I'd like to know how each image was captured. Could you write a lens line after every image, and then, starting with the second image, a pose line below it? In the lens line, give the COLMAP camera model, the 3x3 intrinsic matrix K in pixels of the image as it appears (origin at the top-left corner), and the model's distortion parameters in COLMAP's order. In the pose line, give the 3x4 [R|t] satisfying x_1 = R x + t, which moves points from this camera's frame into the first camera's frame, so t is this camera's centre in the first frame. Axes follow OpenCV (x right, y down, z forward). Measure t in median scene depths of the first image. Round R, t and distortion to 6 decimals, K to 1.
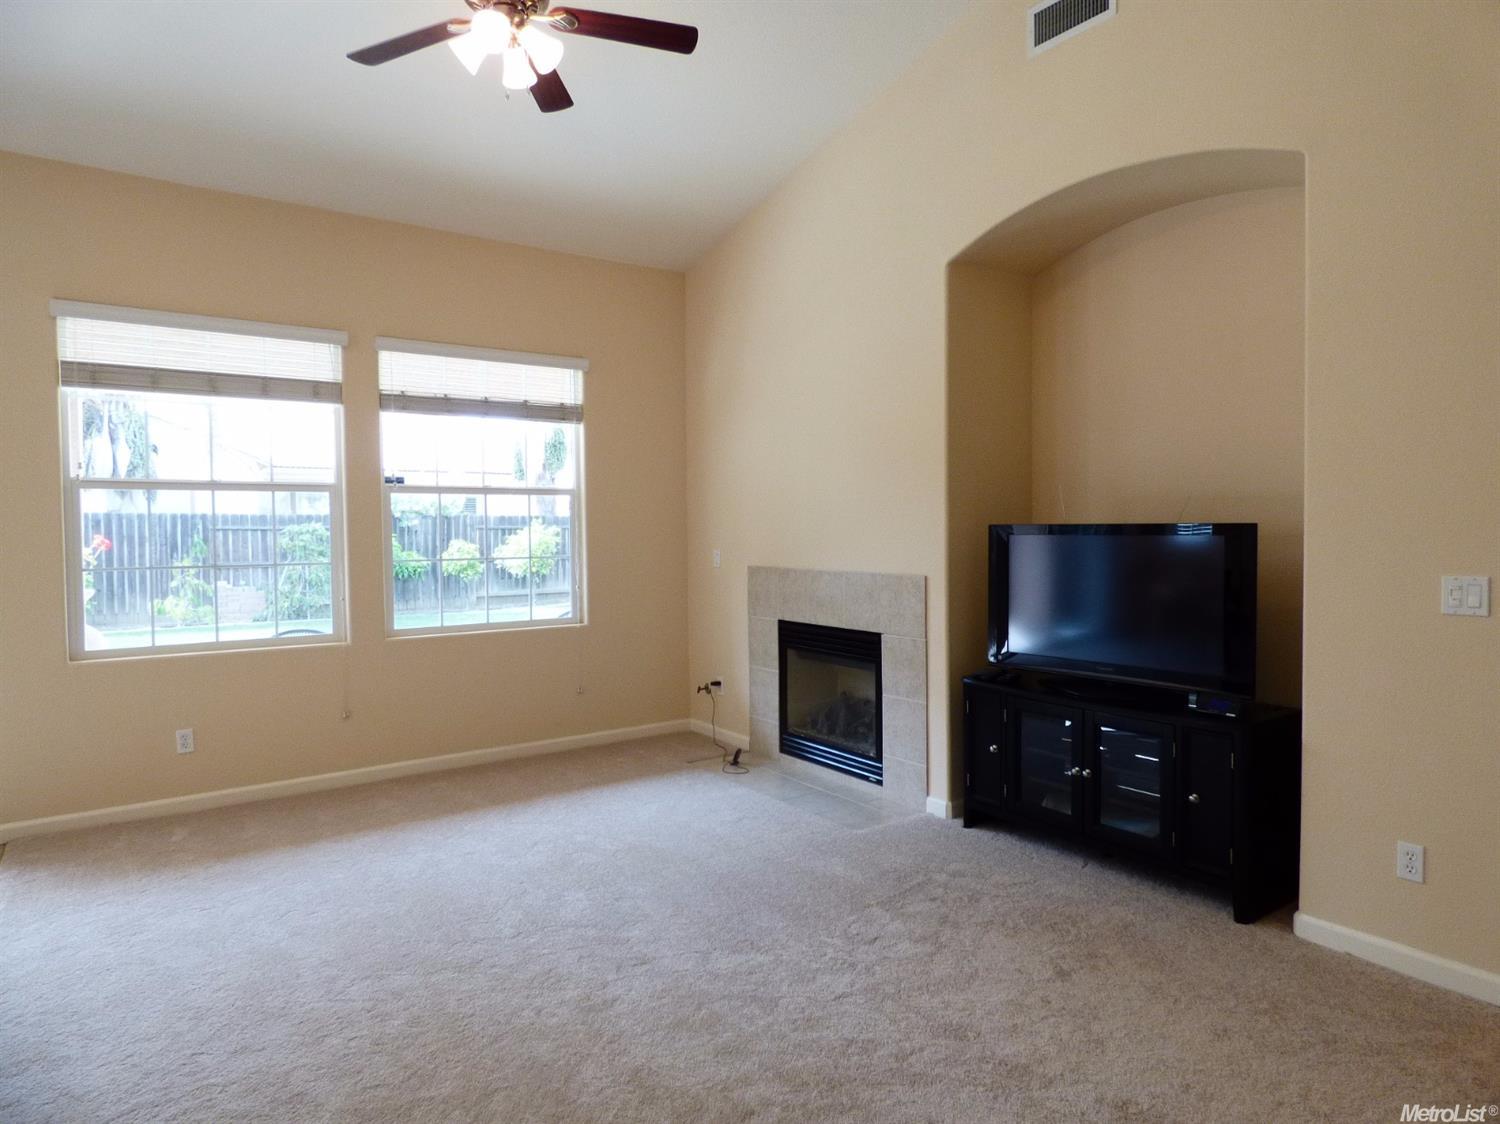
lens RADIAL K [[897.0, 0, 757.8], [0, 897.0, 559.7], [0, 0, 1]] dist [-0.010614, -0.002467]
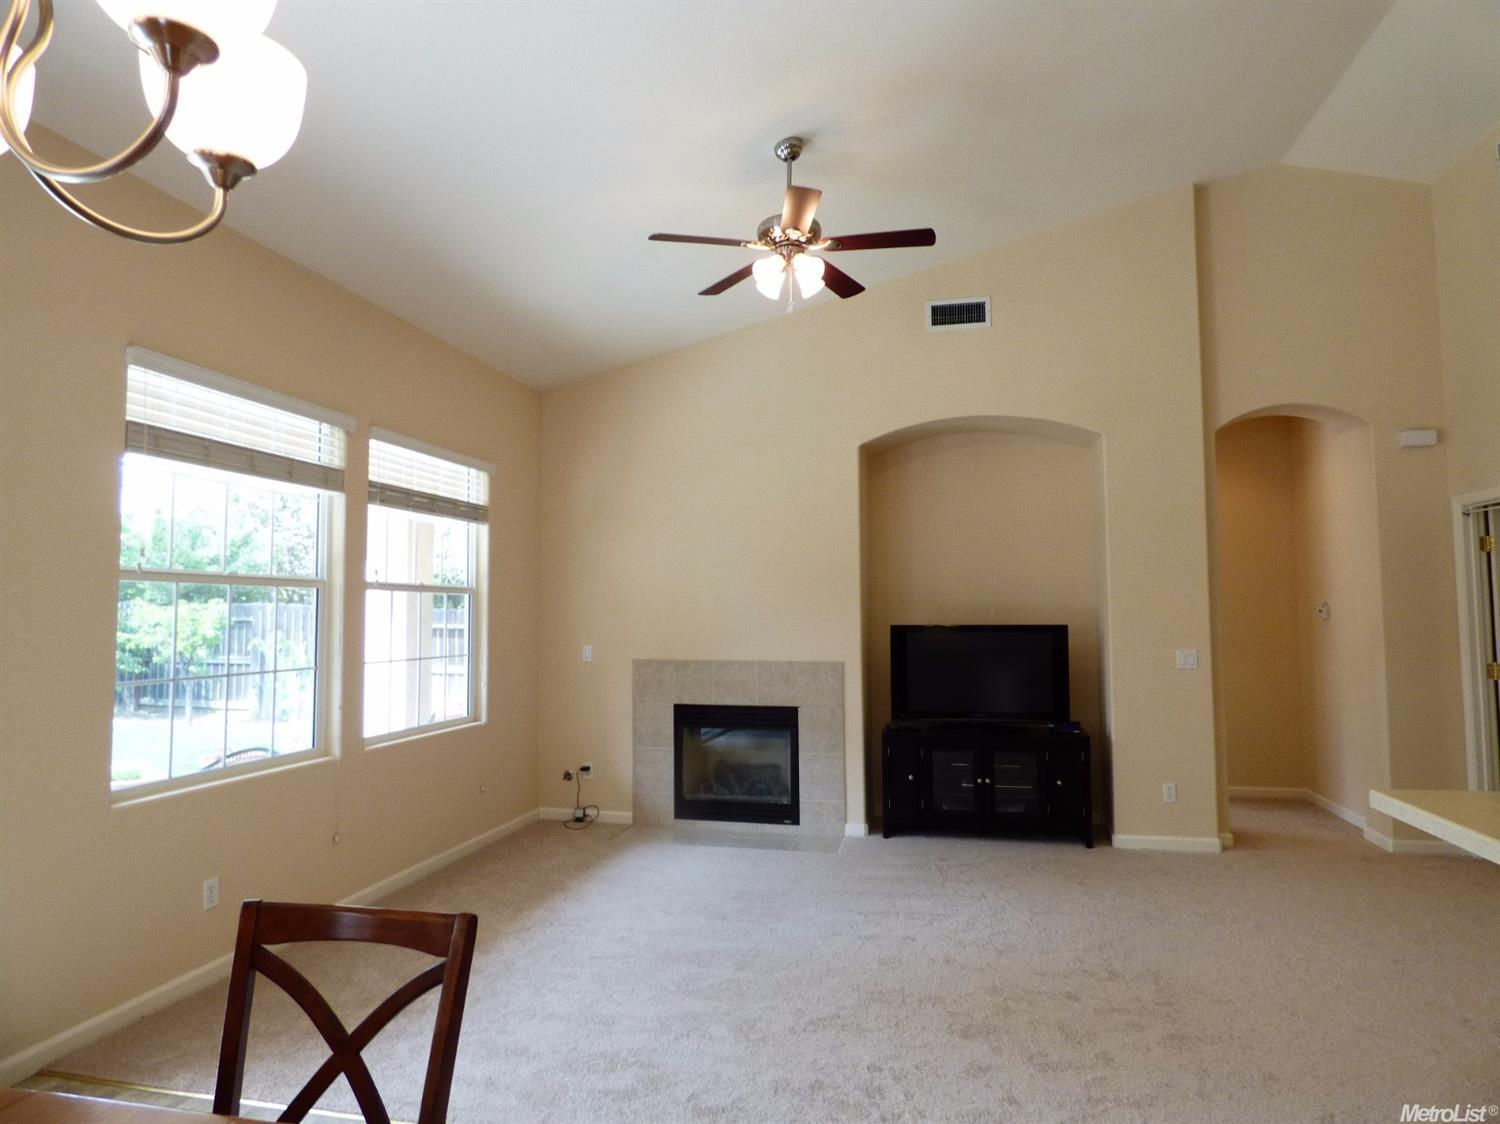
lens RADIAL K [[897.0, 0, 757.8], [0, 897.0, 559.7], [0, 0, 1]] dist [-0.010614, -0.002467]
pose [[0.744920, 0.045868, 0.665575, -0.790384], [0.021685, 0.995442, -0.092871, -0.011985], [-0.666801, 0.083614, 0.740530, 0.042462]]
